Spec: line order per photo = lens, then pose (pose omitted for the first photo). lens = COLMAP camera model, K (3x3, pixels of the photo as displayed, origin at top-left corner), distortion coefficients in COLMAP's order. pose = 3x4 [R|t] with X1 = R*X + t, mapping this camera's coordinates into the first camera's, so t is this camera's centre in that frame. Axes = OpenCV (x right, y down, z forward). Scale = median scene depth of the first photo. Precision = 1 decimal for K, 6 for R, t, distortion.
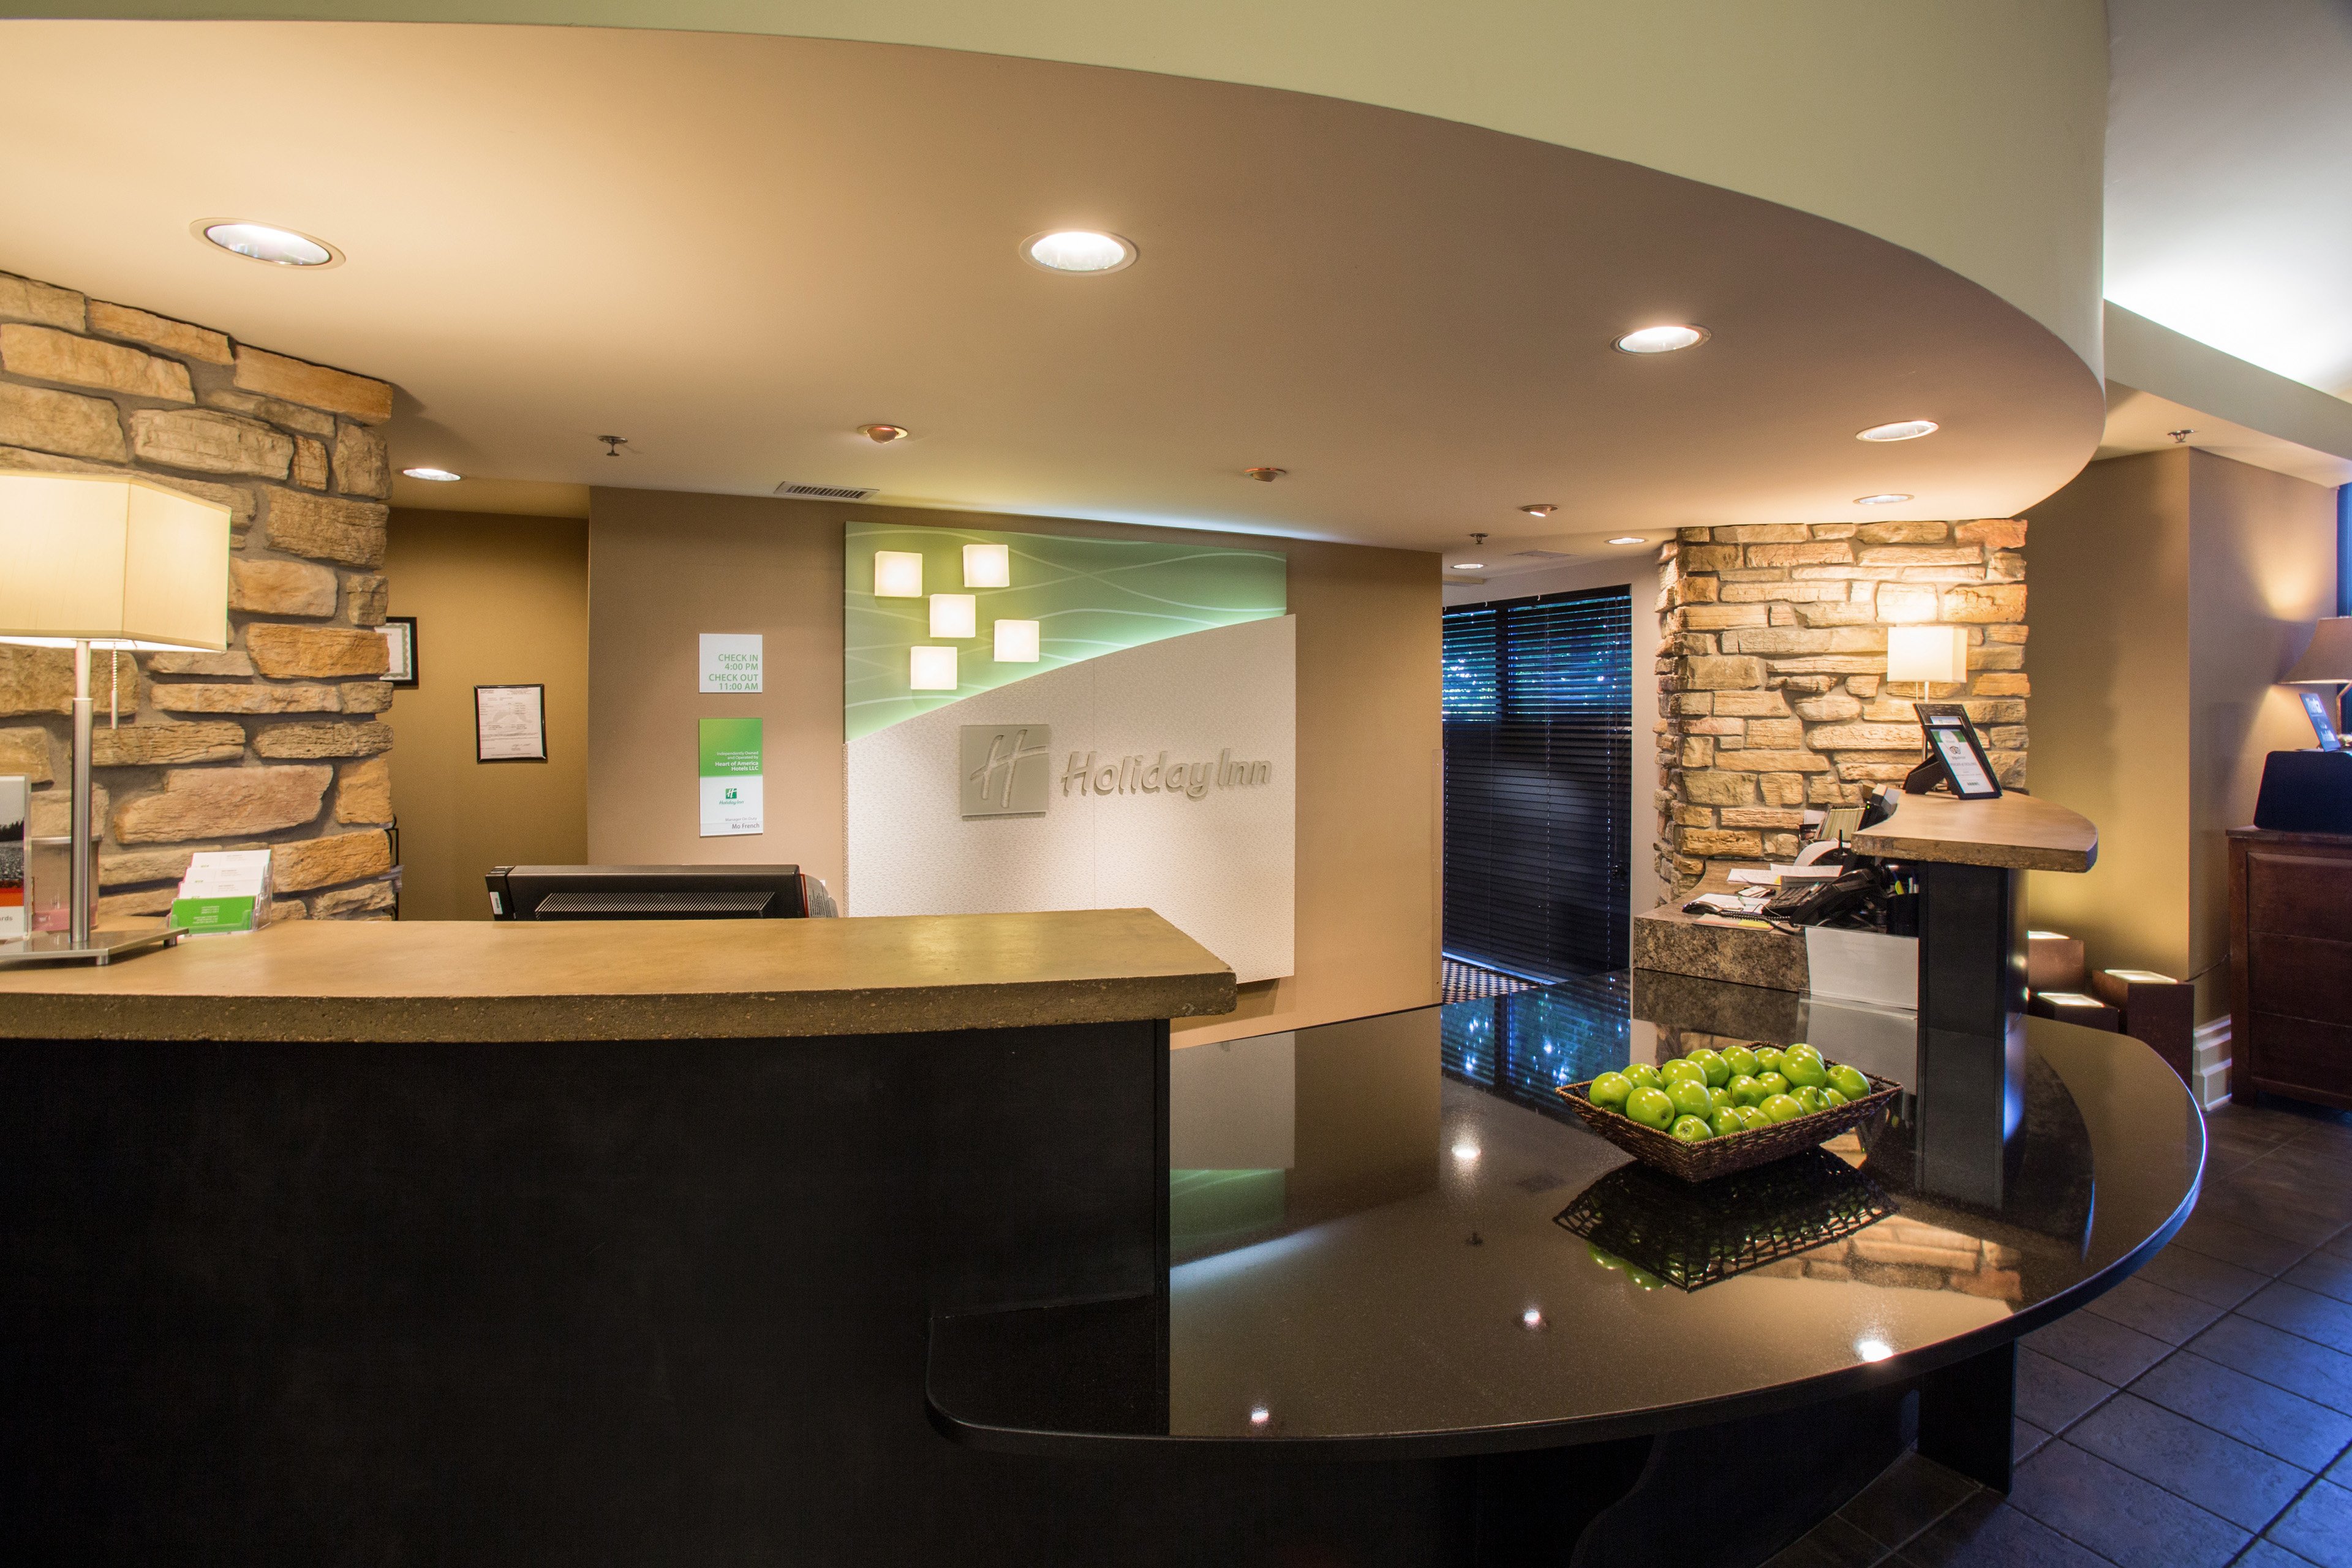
lens RADIAL K [[1062.9, 0, 1173.7], [0, 1062.9, 707.3], [0, 0, 1]] dist [-0.000266, 0.000113]
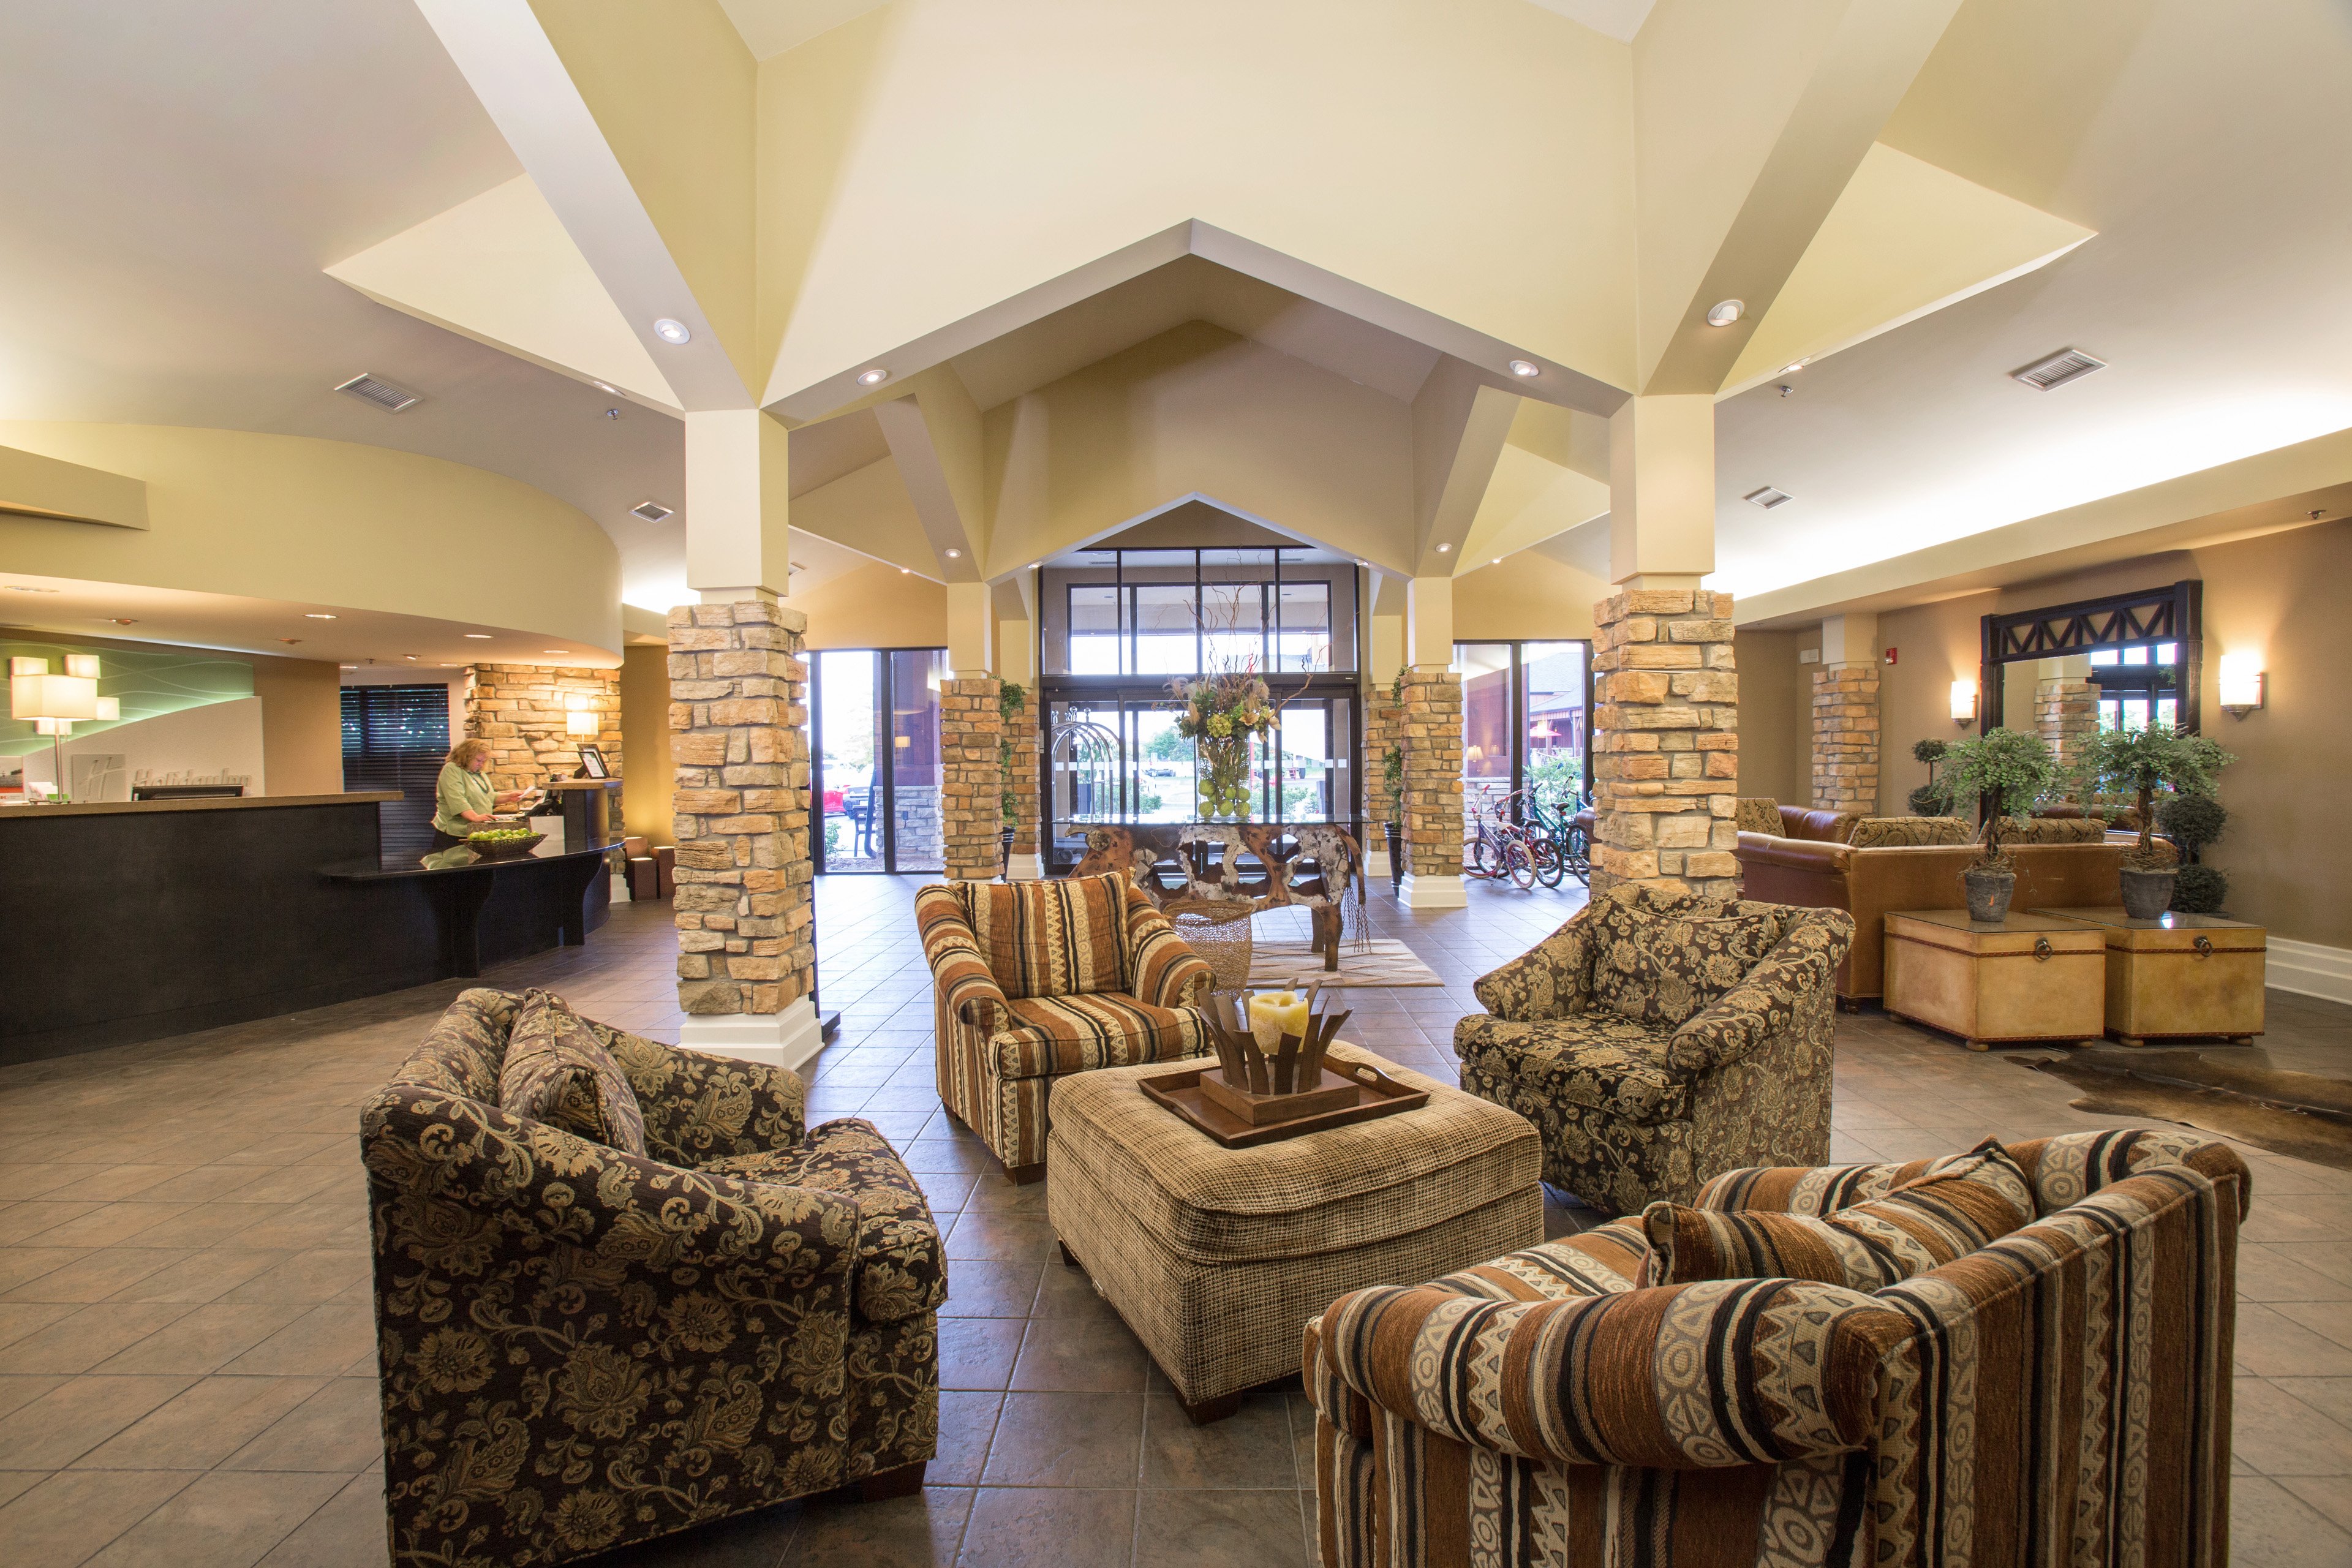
lens RADIAL K [[1094.5, 0, 1172.2], [0, 1094.5, 772.6], [0, 0, 1]] dist [-0.026828, -0.000050]
pose [[0.510182, -0.022269, 0.859778, -0.724305], [0.010847, 0.999752, 0.019458, 0.028175], [-0.859998, -0.000601, 0.510297, -1.389533]]
